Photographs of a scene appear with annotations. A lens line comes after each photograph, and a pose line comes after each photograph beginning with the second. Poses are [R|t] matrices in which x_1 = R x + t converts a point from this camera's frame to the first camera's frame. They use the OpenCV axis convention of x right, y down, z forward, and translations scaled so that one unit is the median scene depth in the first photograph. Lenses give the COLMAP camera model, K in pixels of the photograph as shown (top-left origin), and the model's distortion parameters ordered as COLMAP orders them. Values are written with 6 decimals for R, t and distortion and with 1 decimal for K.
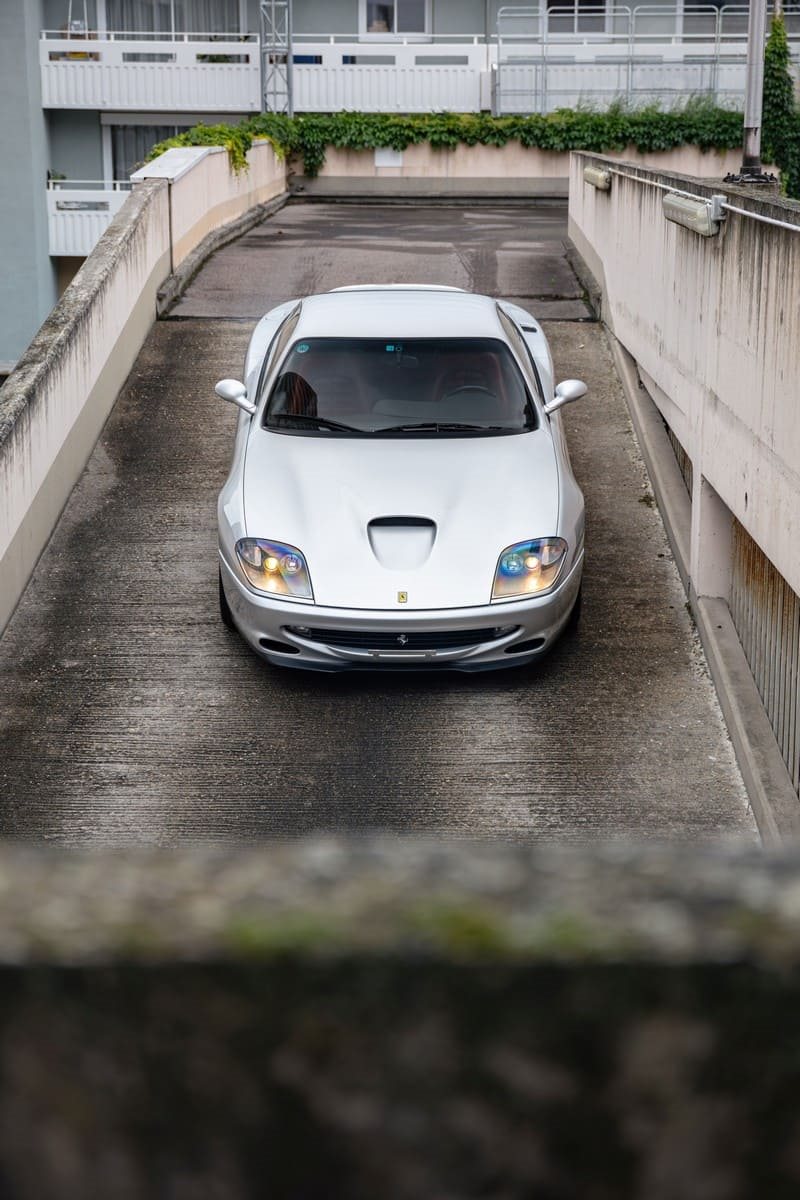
lens RADIAL K [[2092.1, 0, 431.9], [0, 2092.1, 593.6], [0, 0, 1]] dist [0.148458, 0.166210]
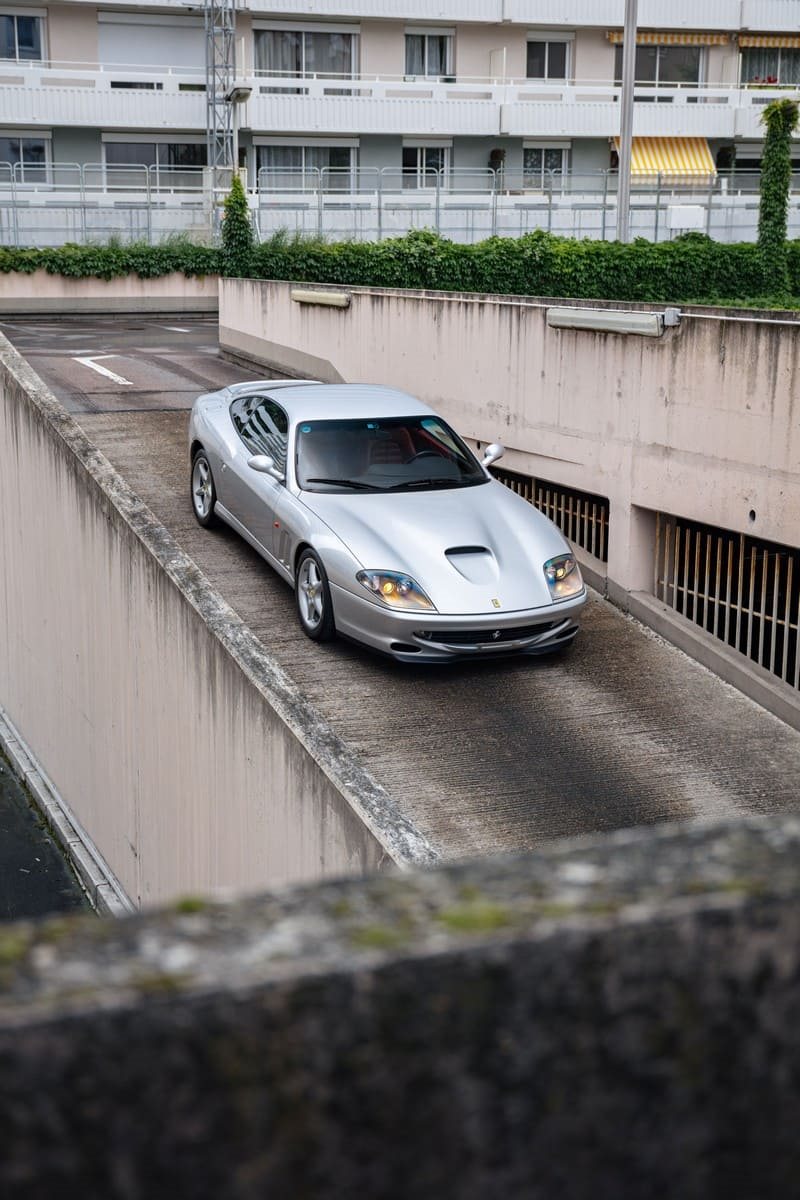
lens RADIAL K [[1709.8, 0, 313.1], [0, 1709.8, 601.8], [0, 0, 1]] dist [0.080598, -0.032563]
pose [[0.935711, -0.075837, 0.344520, -0.176436], [0.081987, 0.996628, -0.003293, -0.001927], [-0.343109, 0.031328, 0.938773, -0.003194]]
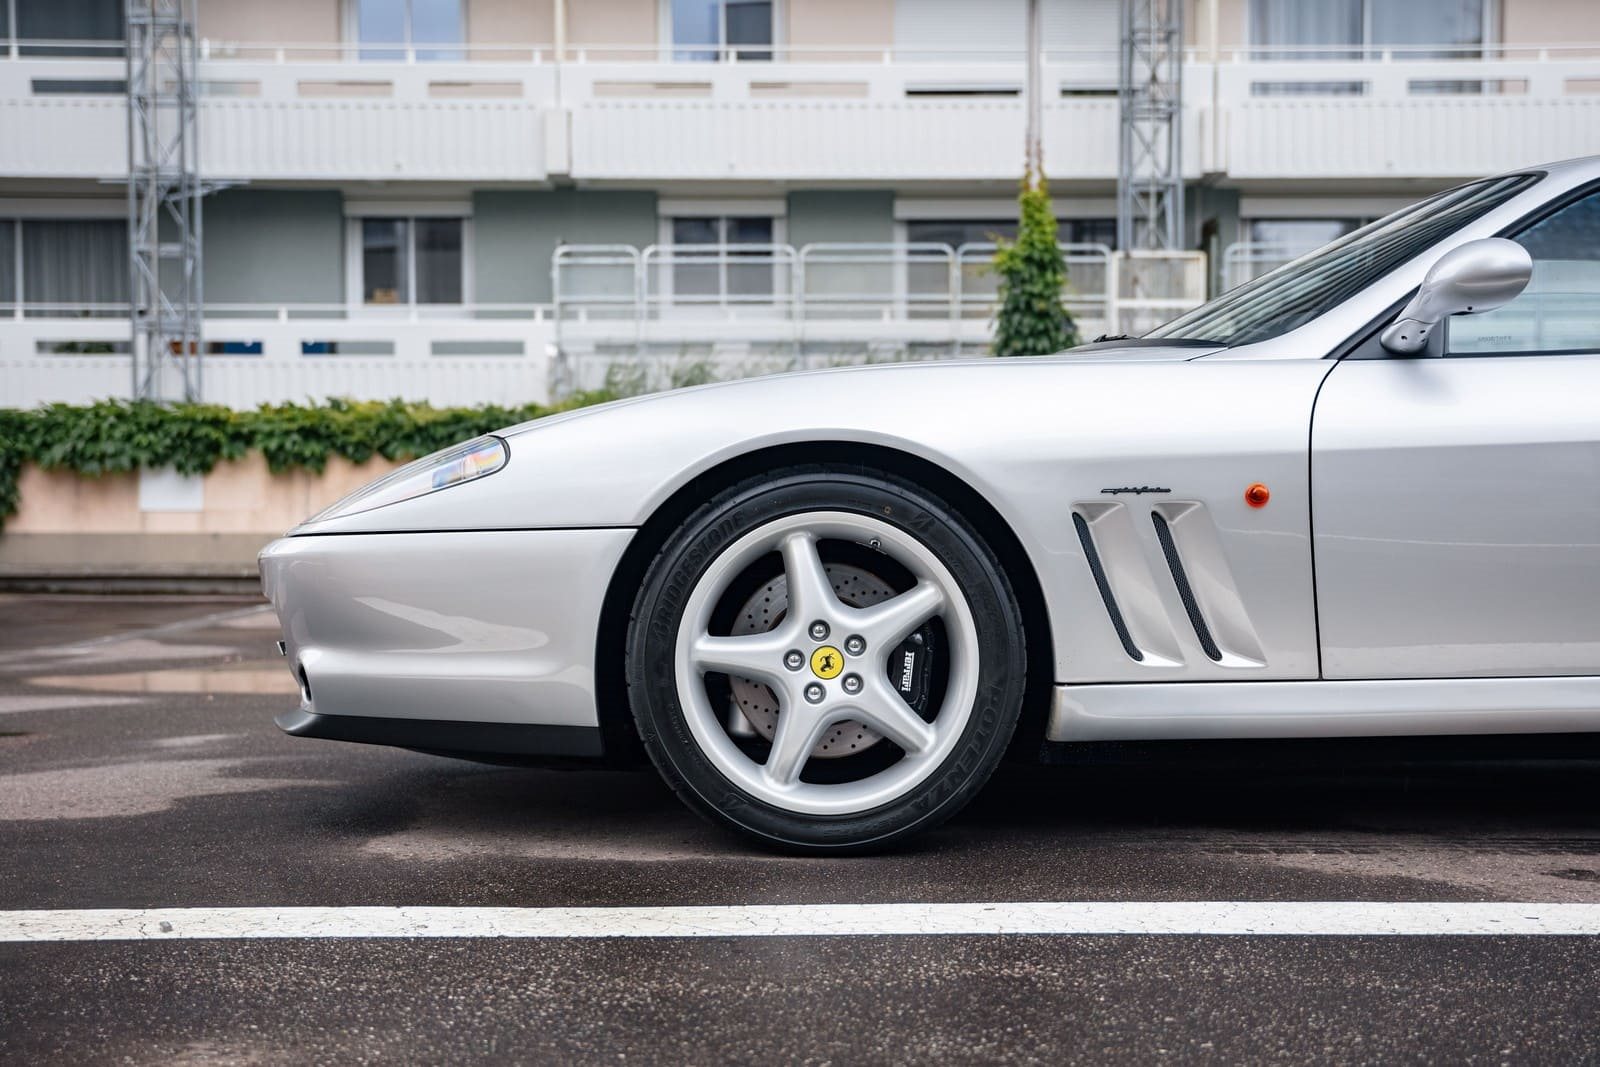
lens RADIAL K [[2036.9, 0, 830.7], [0, 2036.9, 516.1], [0, 0, 1]] dist [0.055553, 0.013577]
pose [[0.999843, -0.007454, 0.016098, 0.110751], [0.010847, 0.974927, -0.222262, -0.106343], [-0.014037, 0.222402, 0.974854, 0.588045]]
